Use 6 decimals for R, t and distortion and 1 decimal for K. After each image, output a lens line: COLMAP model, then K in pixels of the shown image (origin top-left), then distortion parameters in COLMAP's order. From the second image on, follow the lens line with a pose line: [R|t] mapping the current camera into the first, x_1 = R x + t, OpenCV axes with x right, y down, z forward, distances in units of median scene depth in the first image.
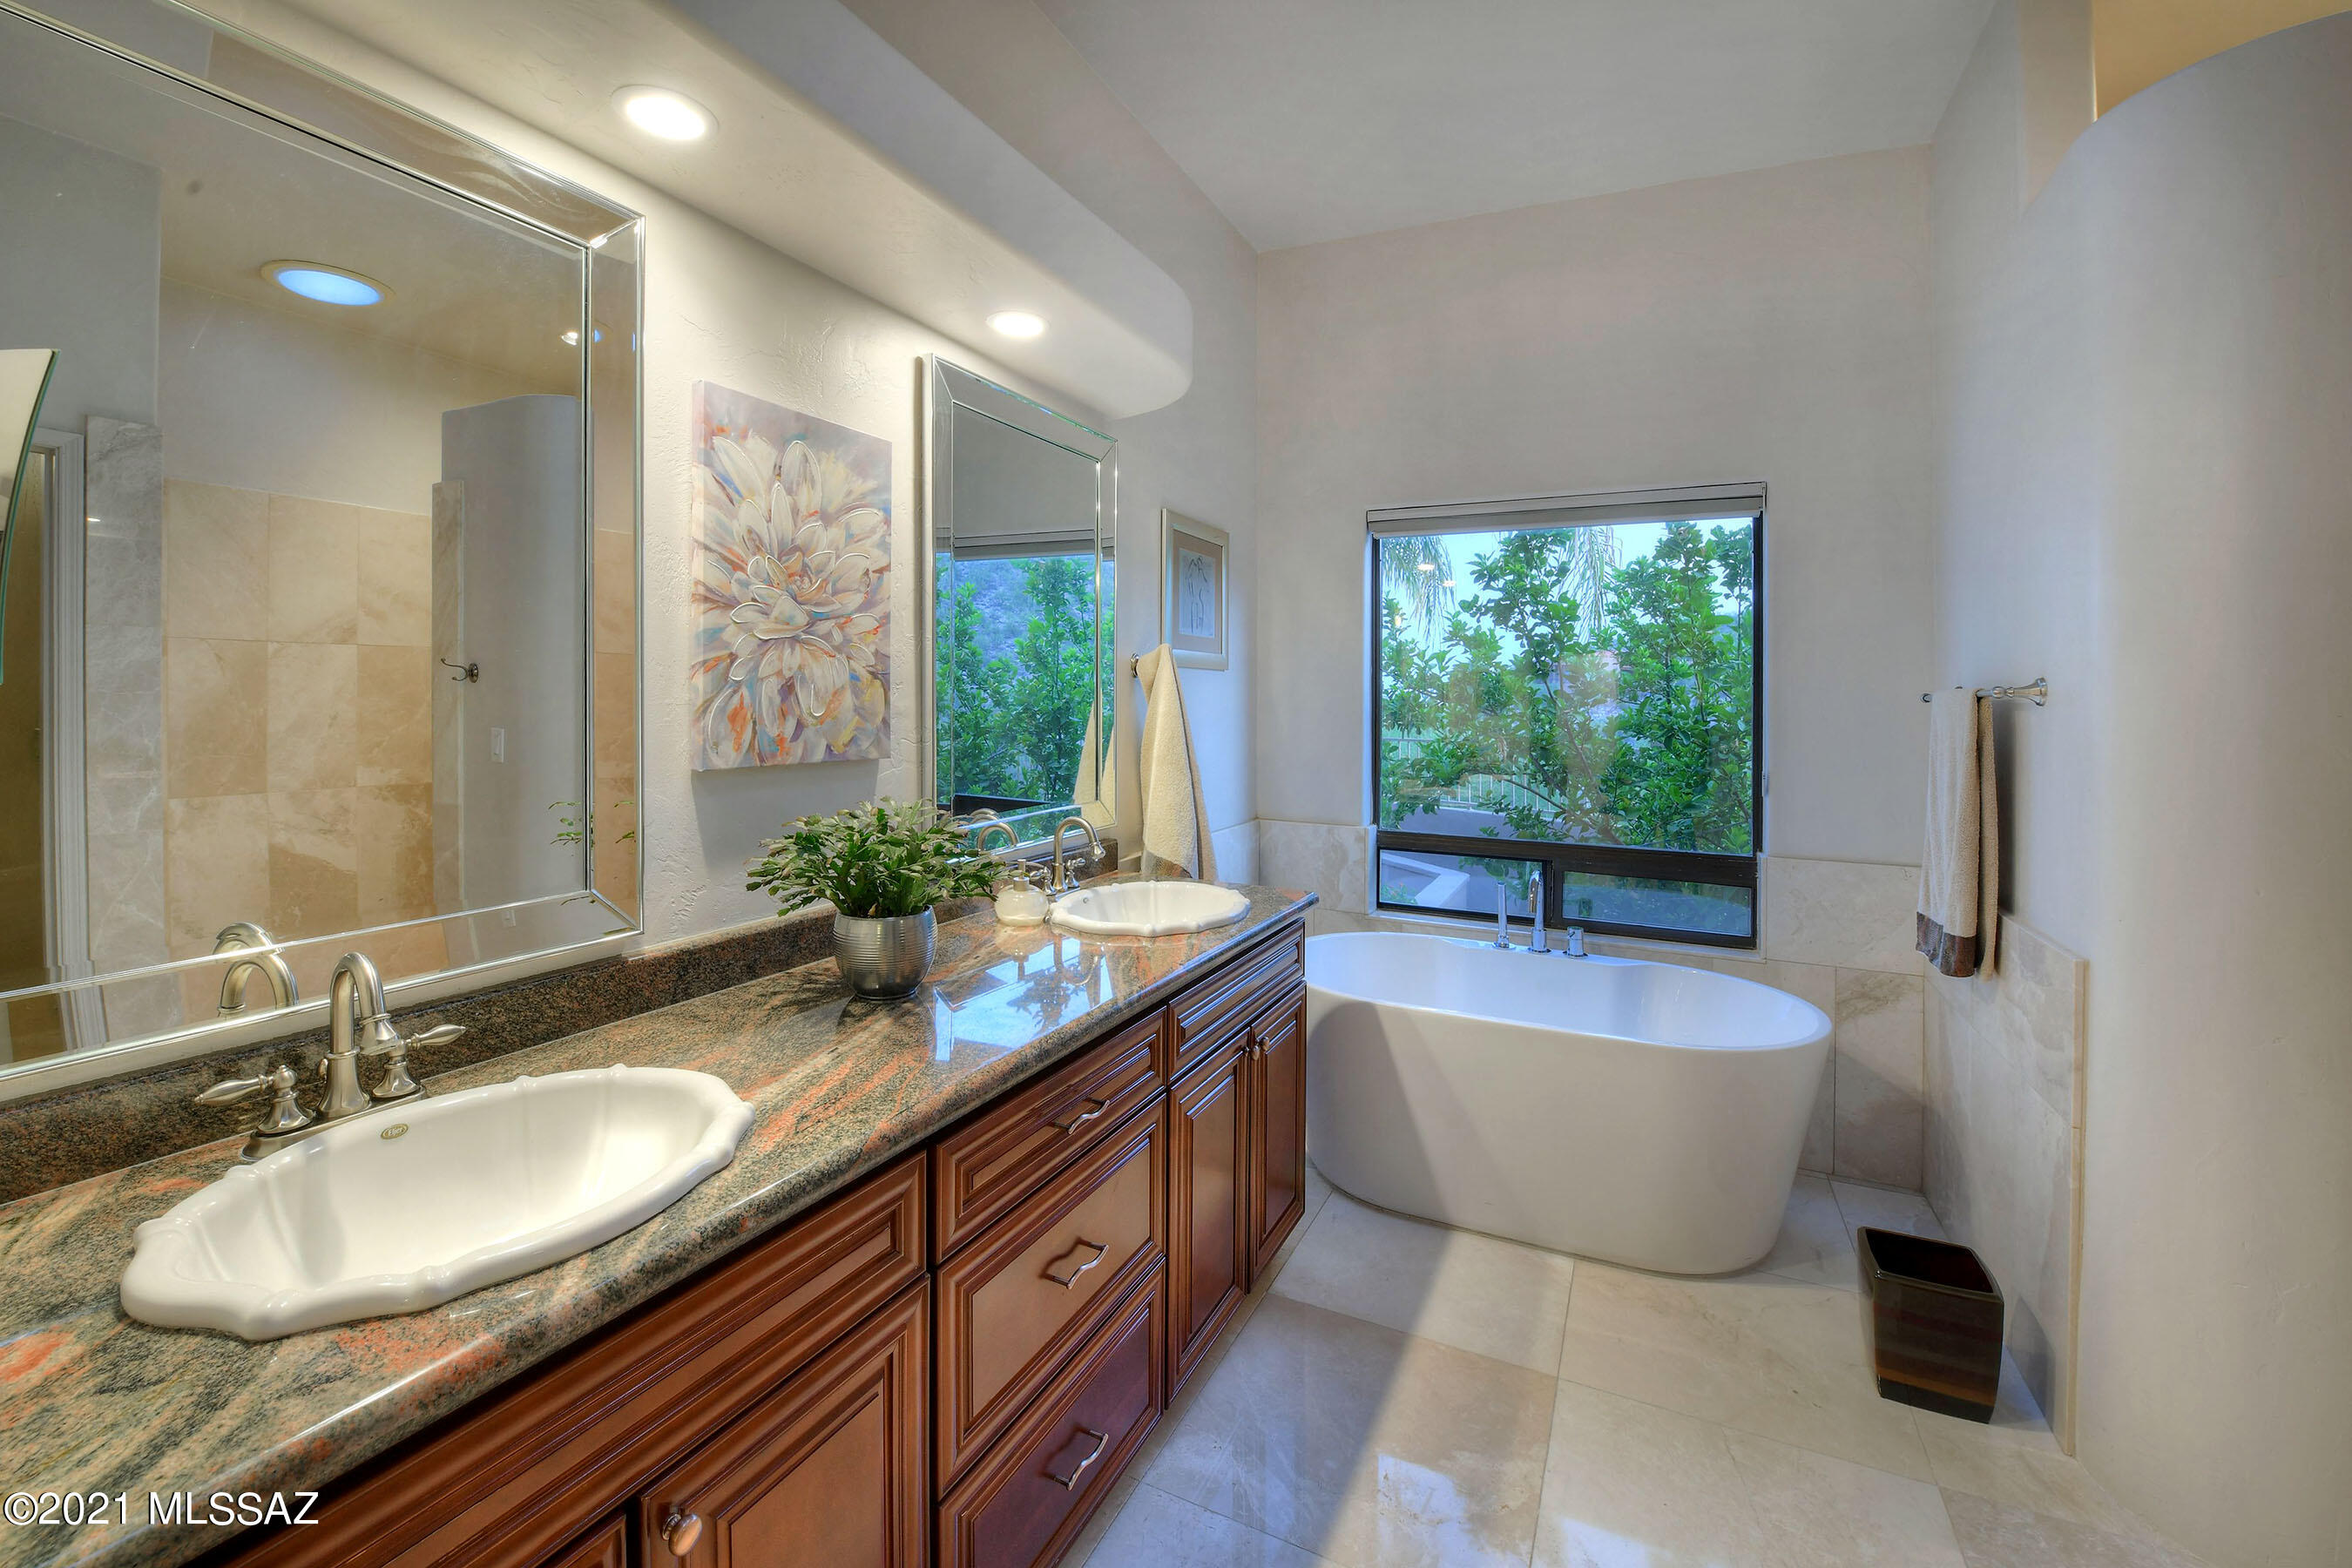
lens RADIAL K [[984.5, 0, 1192.9], [0, 984.5, 691.0], [0, 0, 1]] dist [-0.000858, -0.000711]
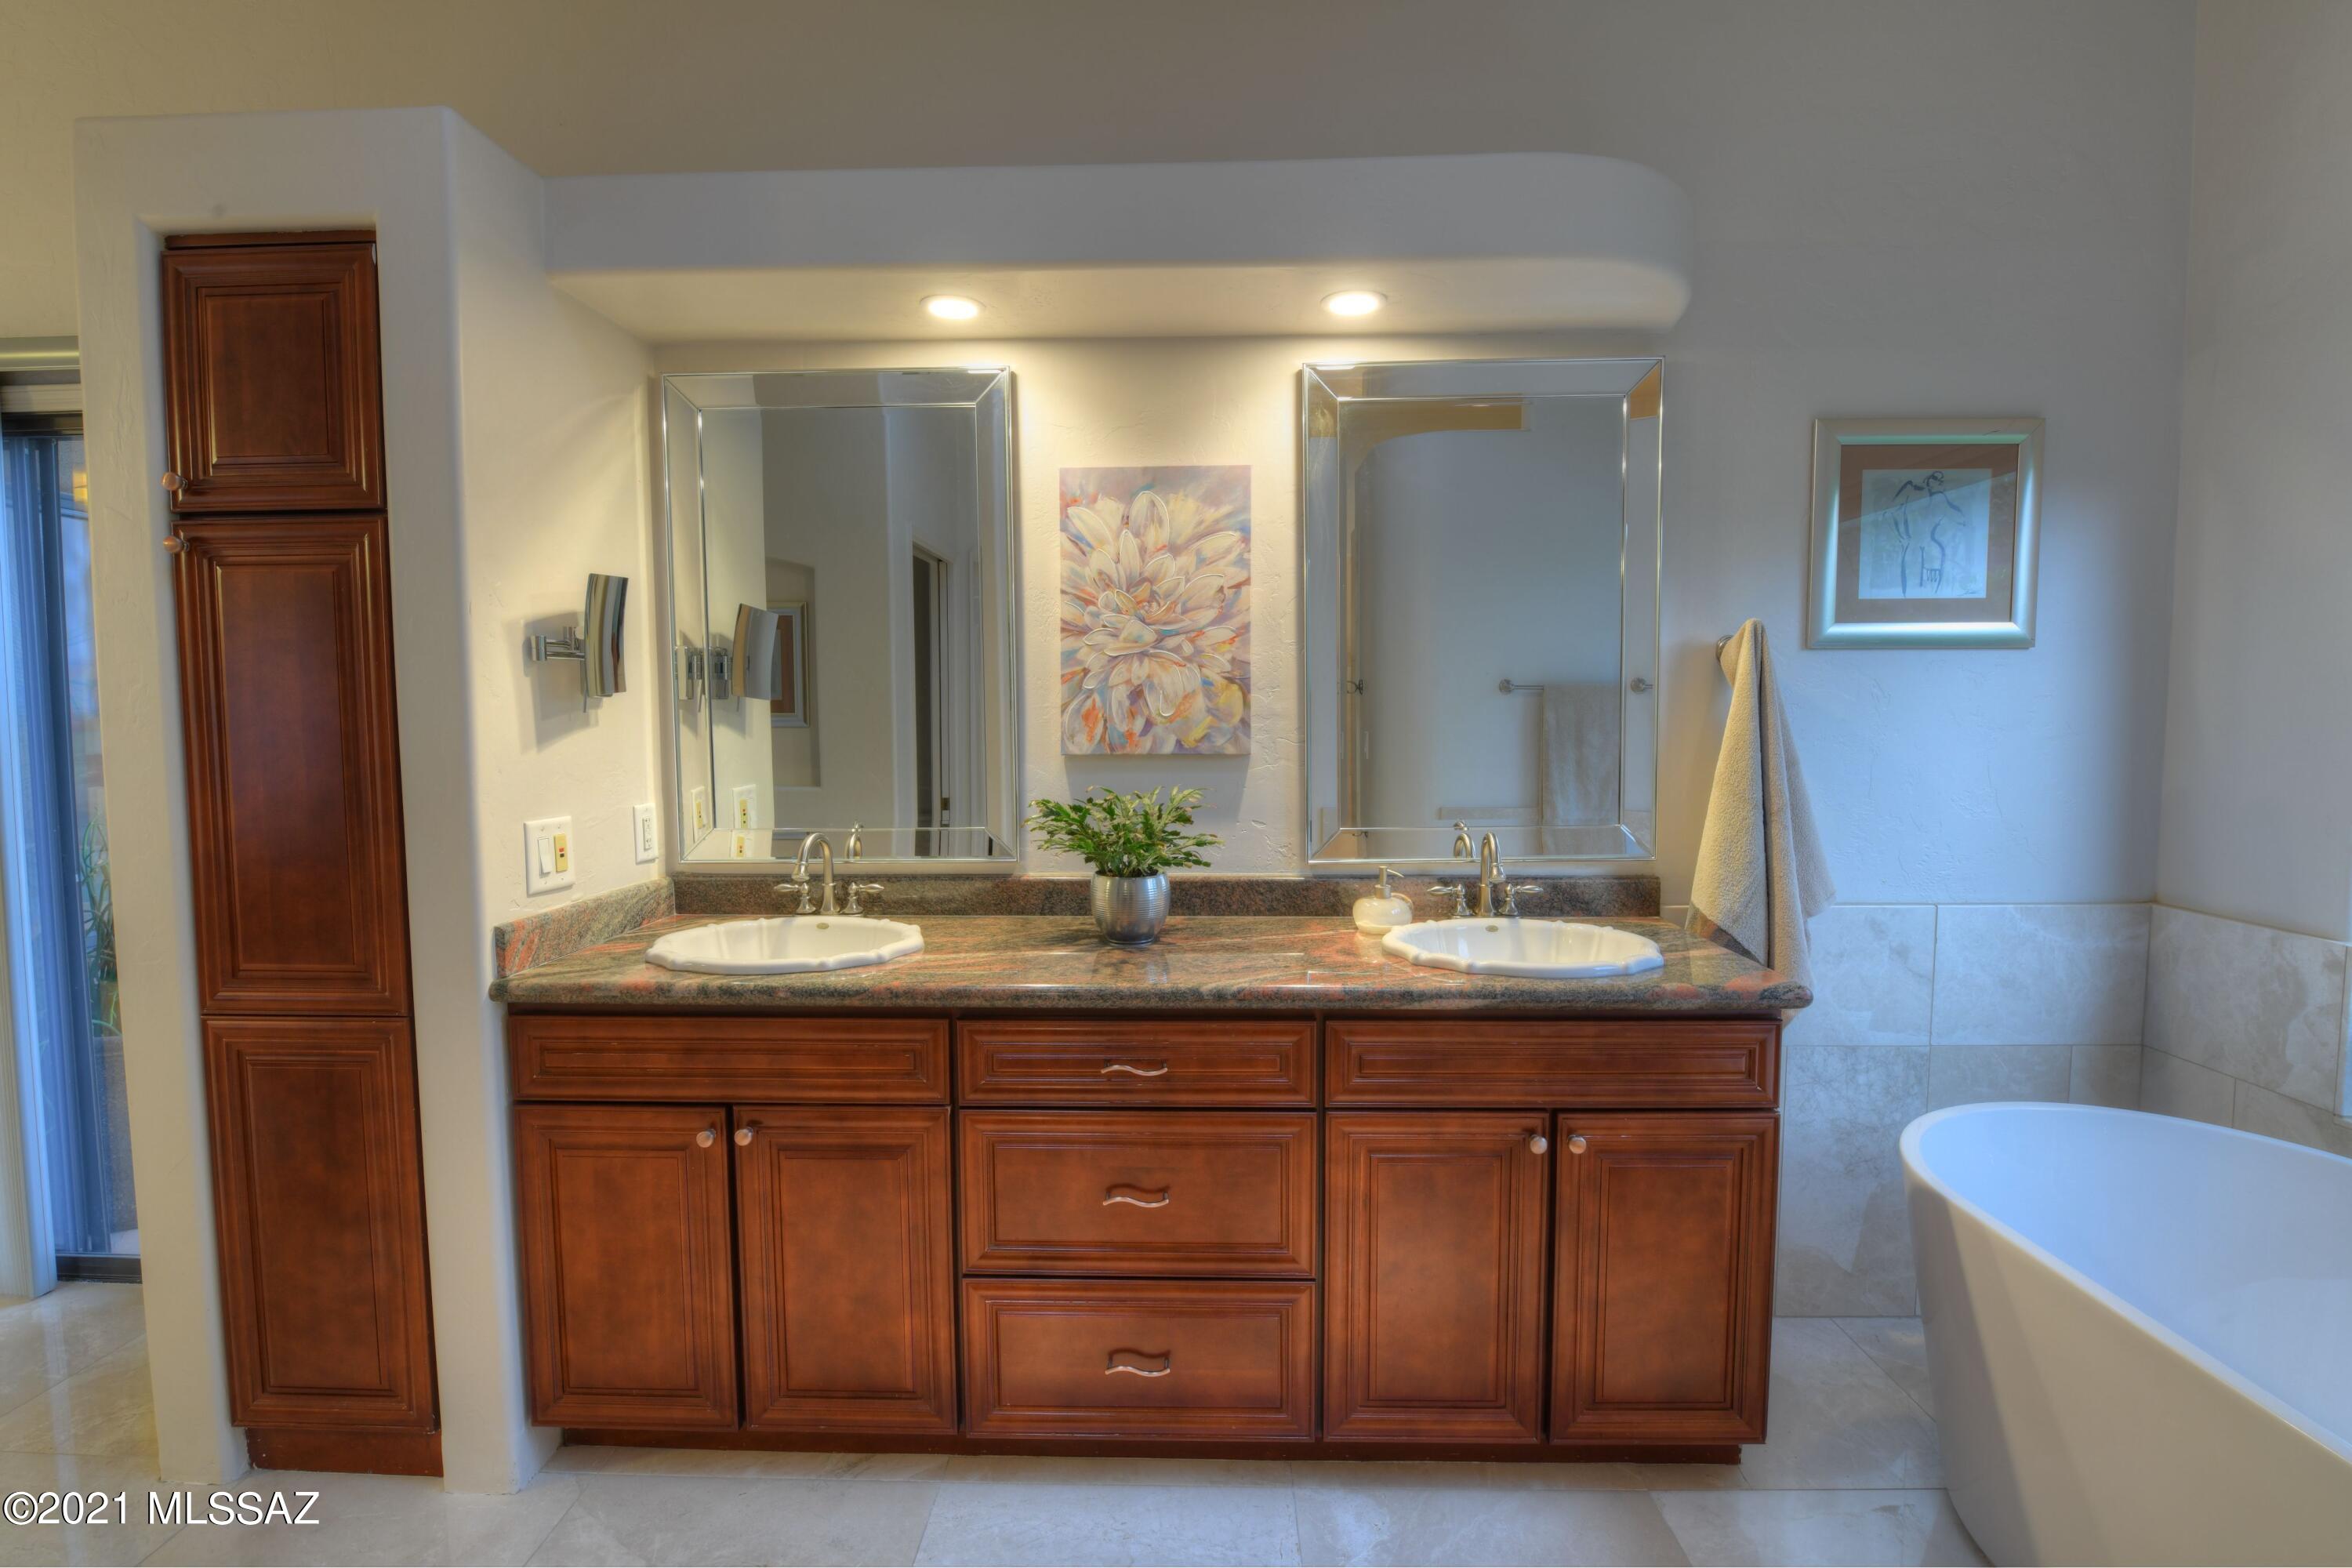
lens RADIAL K [[1098.9, 0, 1176.0], [0, 1098.9, 784.0], [0, 0, 1]] dist [0.000539, 0.000097]
pose [[0.403589, 0.050974, -0.913519, 0.889630], [0.015972, 0.997902, 0.062739, 0.024947], [0.914801, -0.039911, 0.401928, 0.473279]]
